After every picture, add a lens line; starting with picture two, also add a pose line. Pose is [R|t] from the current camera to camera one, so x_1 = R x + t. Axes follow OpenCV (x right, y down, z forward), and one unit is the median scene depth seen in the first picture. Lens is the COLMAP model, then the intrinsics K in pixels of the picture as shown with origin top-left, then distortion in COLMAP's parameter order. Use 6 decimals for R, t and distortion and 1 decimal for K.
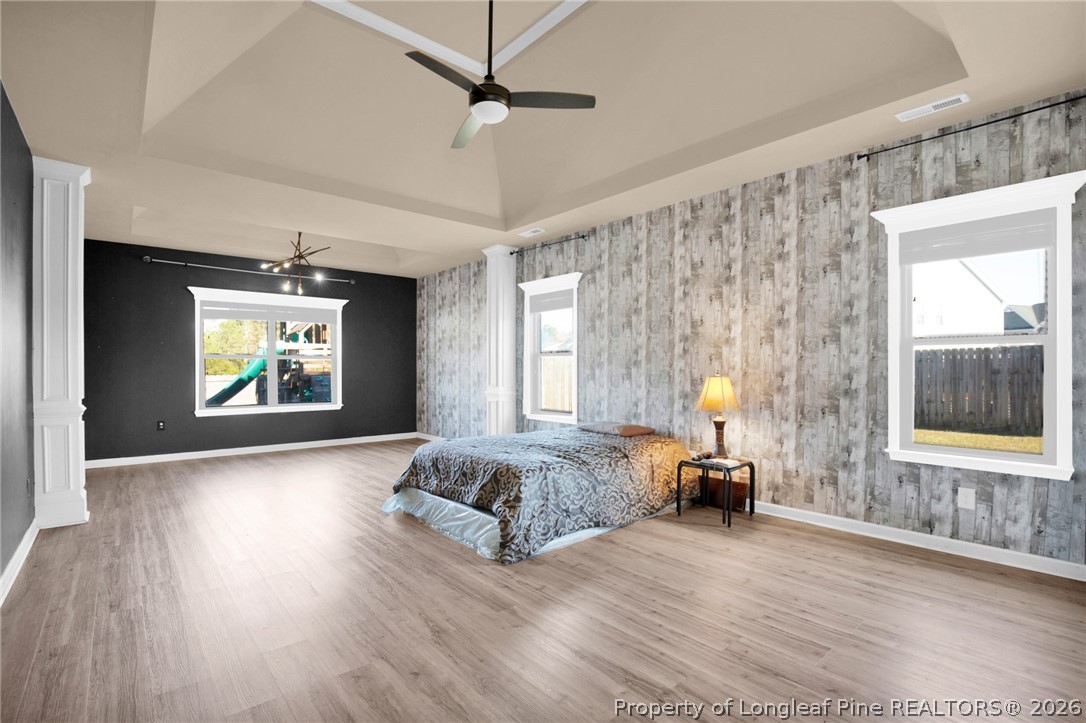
lens RADIAL K [[501.6, 0, 550.4], [0, 501.6, 365.8], [0, 0, 1]] dist [-0.004314, -0.000326]
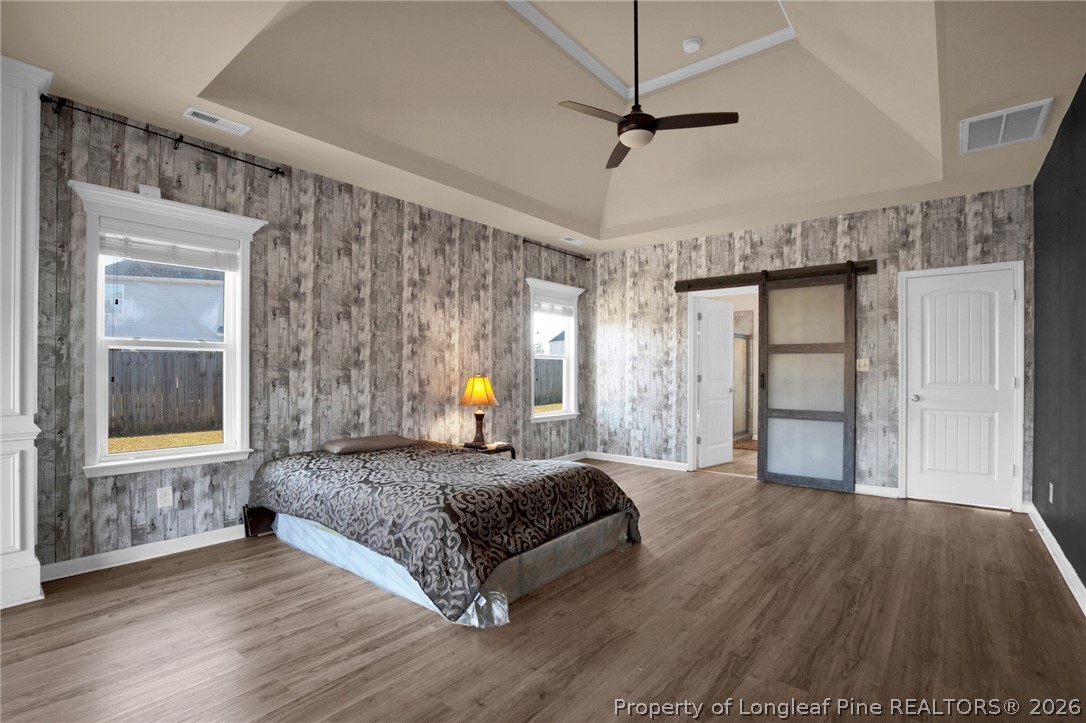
lens RADIAL K [[501.6, 0, 550.3], [0, 501.6, 369.2], [0, 0, 1]] dist [-0.004314, -0.000326]
pose [[-0.147128, 0.007393, 0.989090, -0.777989], [-0.002641, 0.999966, -0.007868, 0.010736], [-0.989114, -0.003770, -0.147103, 0.890855]]
